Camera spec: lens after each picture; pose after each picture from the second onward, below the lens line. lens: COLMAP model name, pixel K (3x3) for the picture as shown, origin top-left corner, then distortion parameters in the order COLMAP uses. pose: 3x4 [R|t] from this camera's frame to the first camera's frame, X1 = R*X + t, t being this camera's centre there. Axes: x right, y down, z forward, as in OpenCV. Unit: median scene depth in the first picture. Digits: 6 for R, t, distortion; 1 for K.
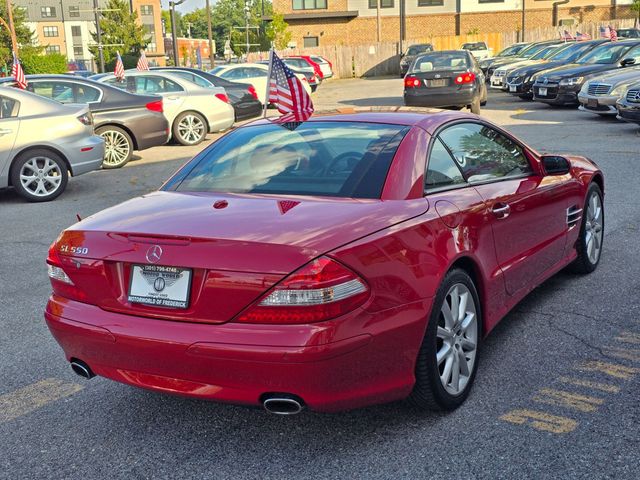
lens RADIAL K [[844.0, 0, 320.0], [0, 844.0, 240.0], [0, 0, 1]] dist [0.127209, -0.294384]
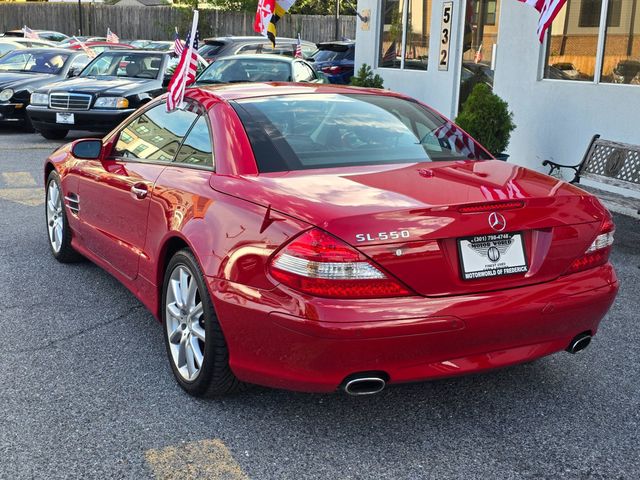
lens RADIAL K [[844.0, 0, 320.0], [0, 844.0, 240.0], [0, 0, 1]] dist [0.127209, -0.294384]
pose [[0.522309, -0.118600, 0.844469, -0.186704], [0.127965, 0.989969, 0.059887, -0.007591], [-0.843100, 0.076783, 0.532247, 0.114021]]
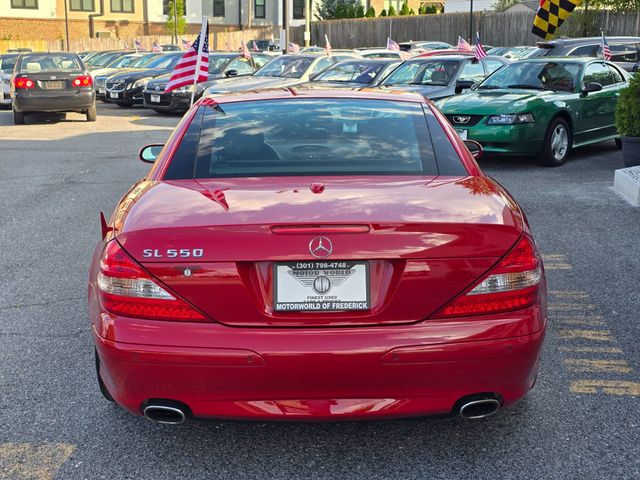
lens RADIAL K [[844.0, 0, 320.0], [0, 844.0, 240.0], [0, 0, 1]] dist [0.127209, -0.294384]
pose [[0.855359, -0.062820, 0.514212, -0.103656], [0.070724, 0.997487, 0.004215, 0.001140], [-0.513185, 0.032762, 0.857653, 0.053793]]
